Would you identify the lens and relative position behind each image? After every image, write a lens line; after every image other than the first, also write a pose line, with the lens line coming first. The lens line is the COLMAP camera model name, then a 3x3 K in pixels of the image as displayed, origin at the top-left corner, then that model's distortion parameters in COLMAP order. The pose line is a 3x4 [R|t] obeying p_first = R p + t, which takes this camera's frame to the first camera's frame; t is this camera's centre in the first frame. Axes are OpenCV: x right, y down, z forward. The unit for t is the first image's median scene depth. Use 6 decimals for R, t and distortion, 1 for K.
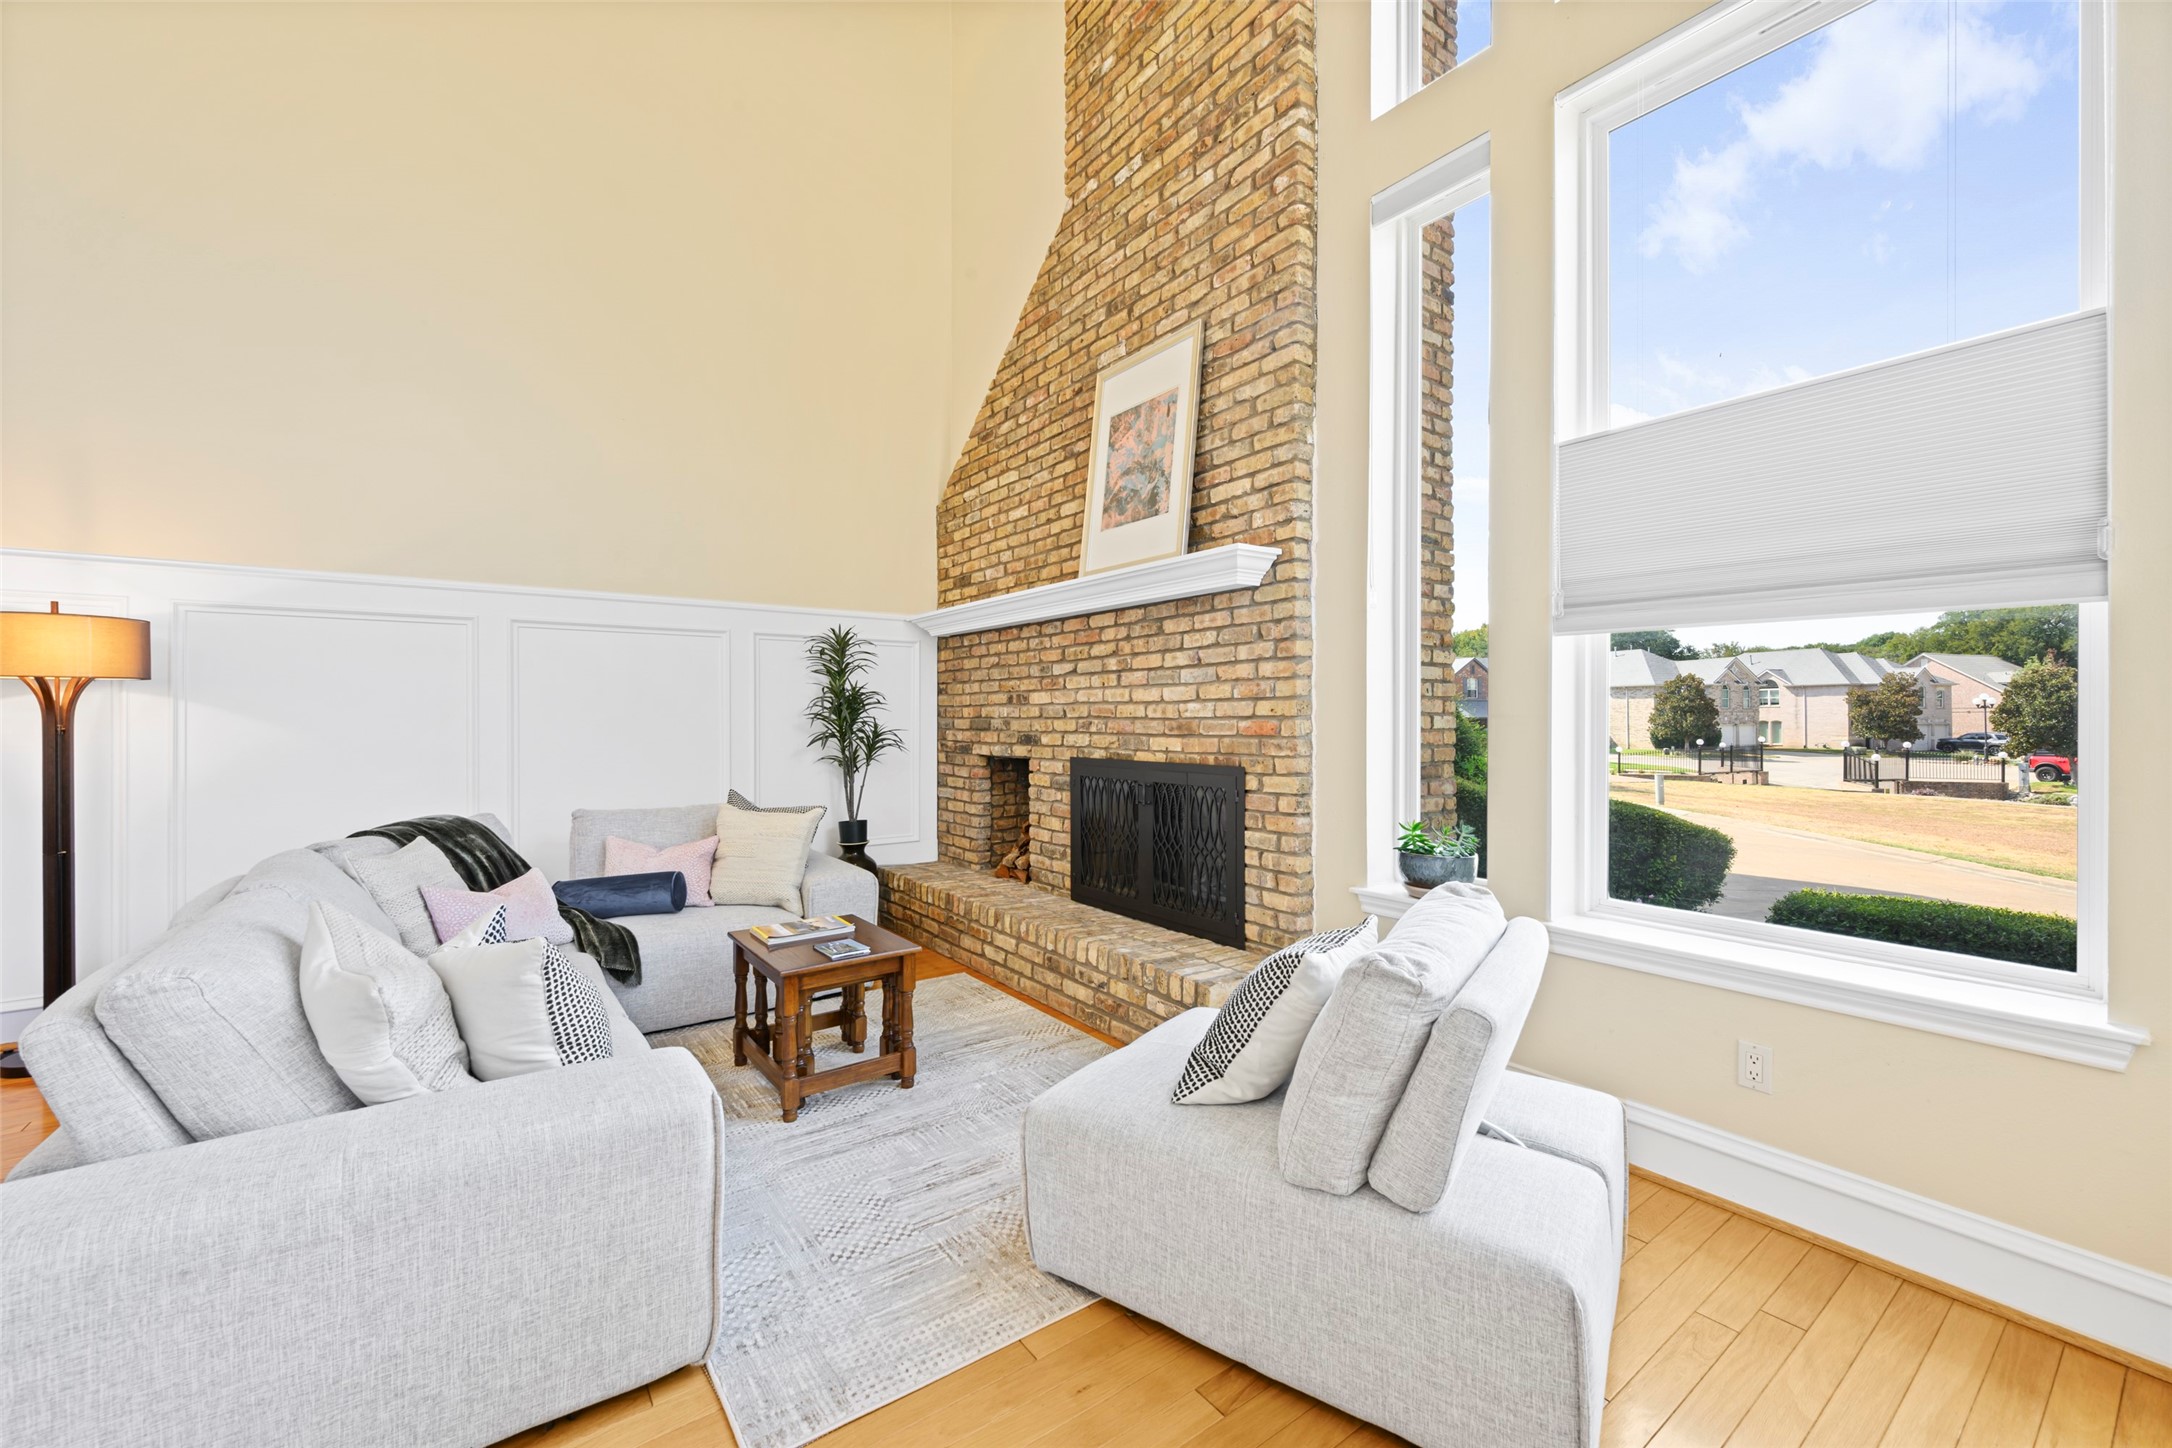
lens RADIAL K [[867.1, 0, 1079.6], [0, 867.1, 710.1], [0, 0, 1]] dist [-0.001311, 0.000840]
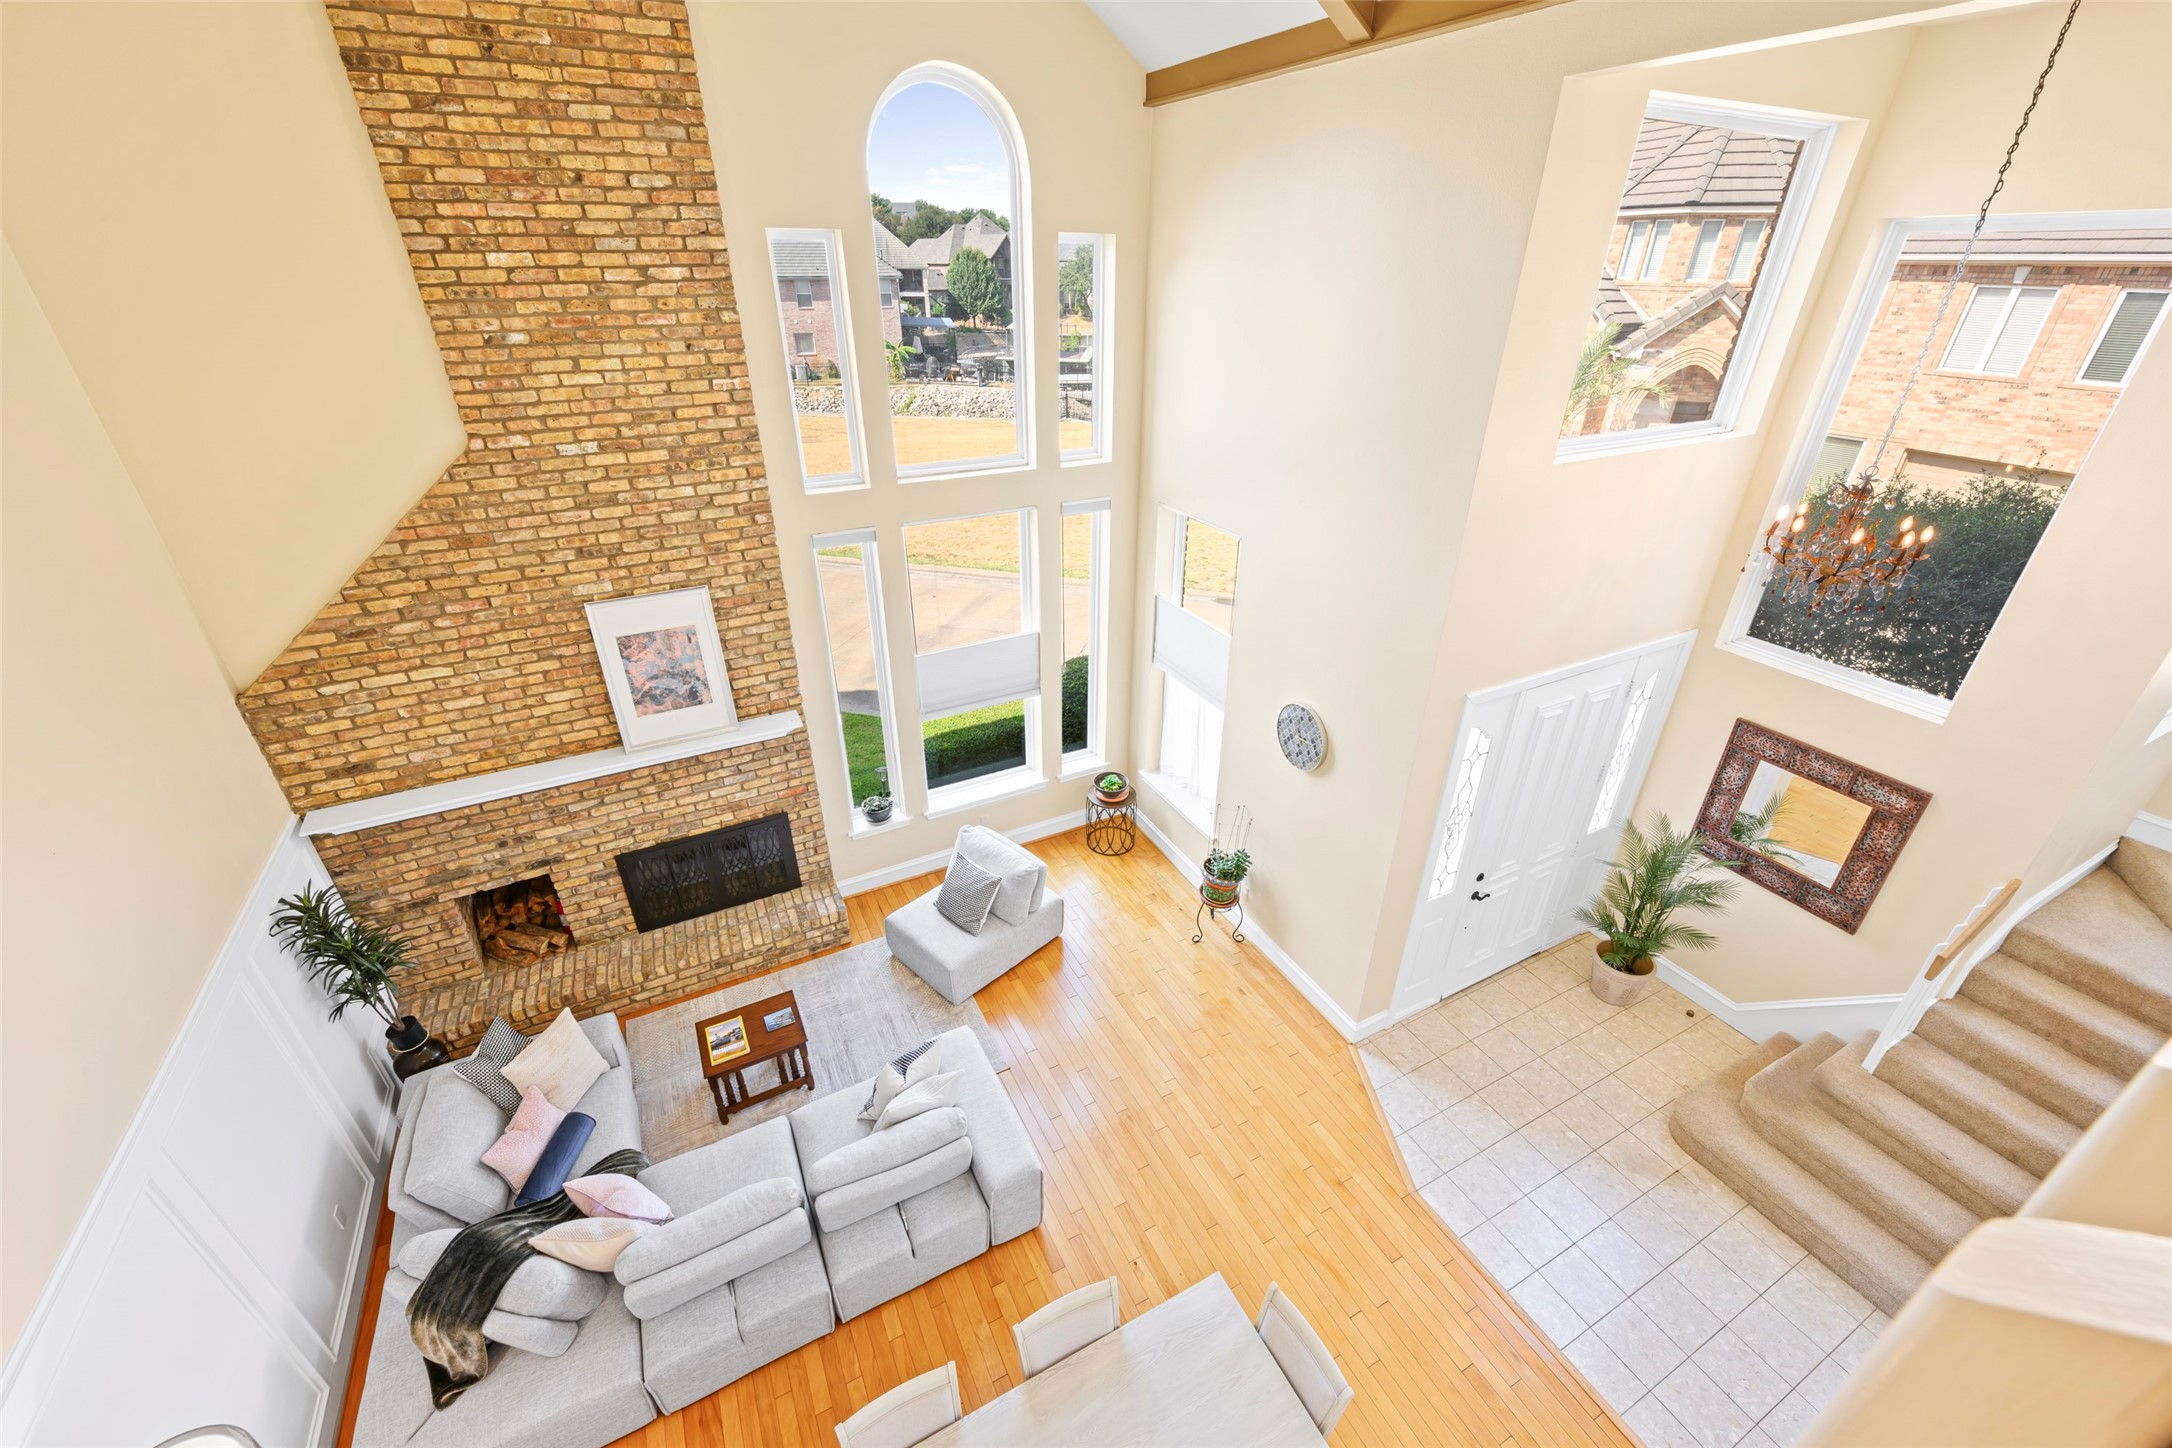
lens RADIAL K [[867.1, 0, 1079.6], [0, 867.1, 710.1], [0, 0, 1]] dist [-0.001311, 0.000840]
pose [[0.149300, -0.461637, 0.874415, -1.122334], [-0.008096, 0.883726, 0.467935, -0.902985], [-0.988759, -0.076942, 0.128203, 0.109179]]
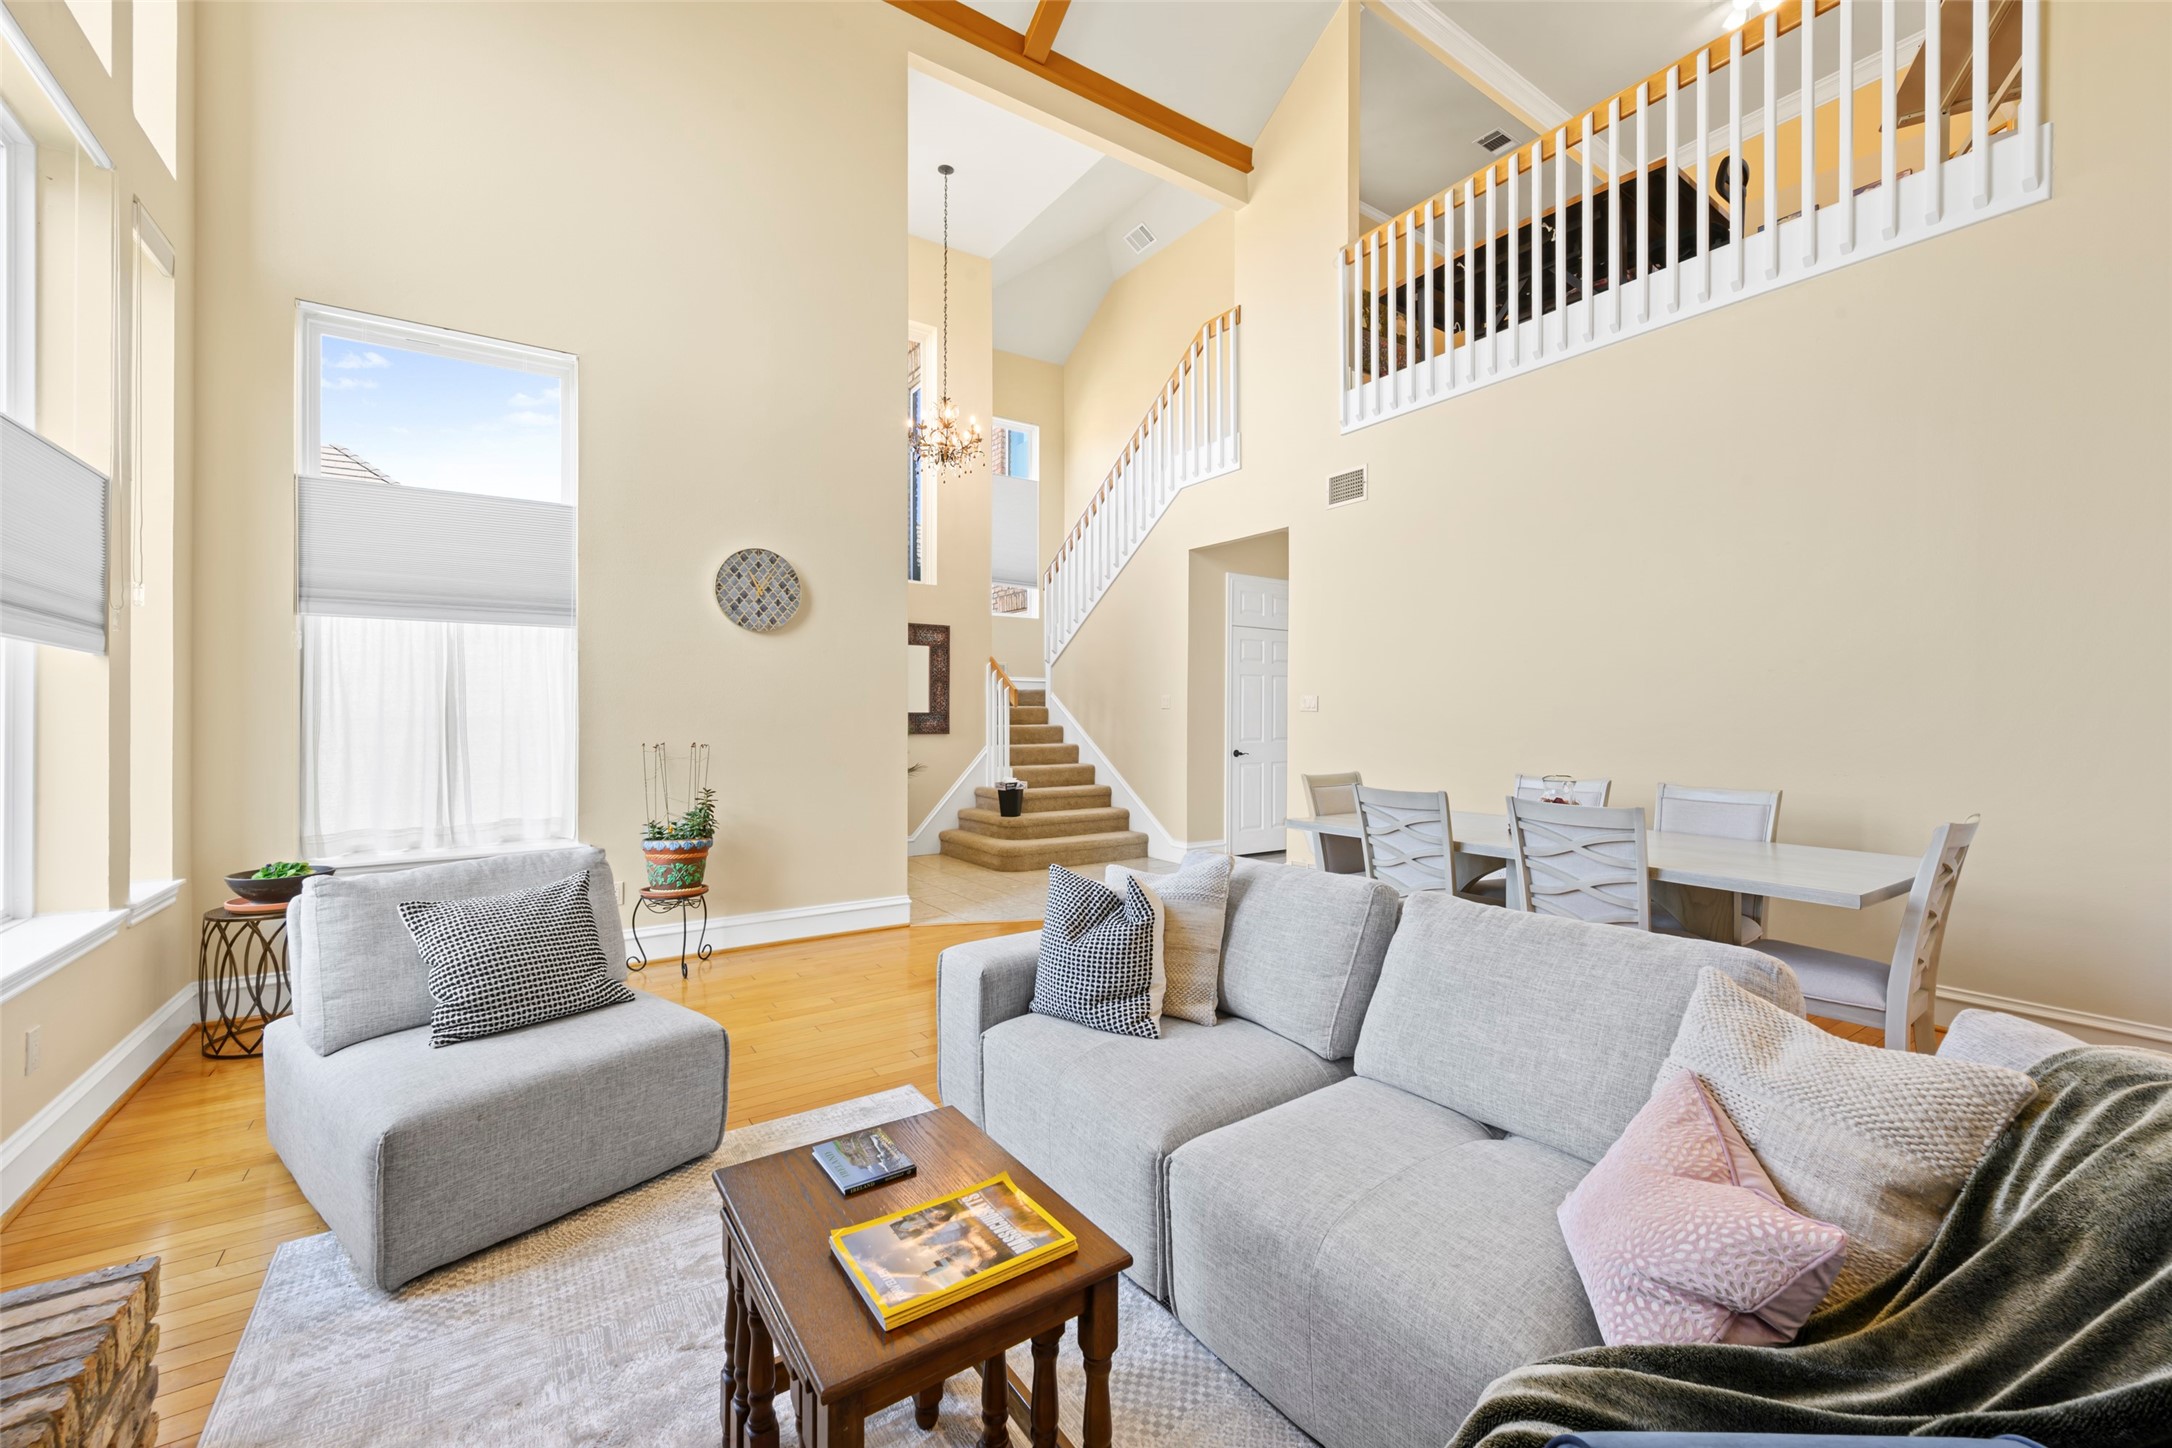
lens RADIAL K [[867.1, 0, 1079.6], [0, 867.1, 710.1], [0, 0, 1]] dist [-0.001311, 0.000840]
pose [[-0.999352, -0.000715, 0.035990, -0.313996], [-0.001296, 0.999869, -0.016133, 0.001187], [-0.035974, -0.016169, -0.999222, 1.125952]]
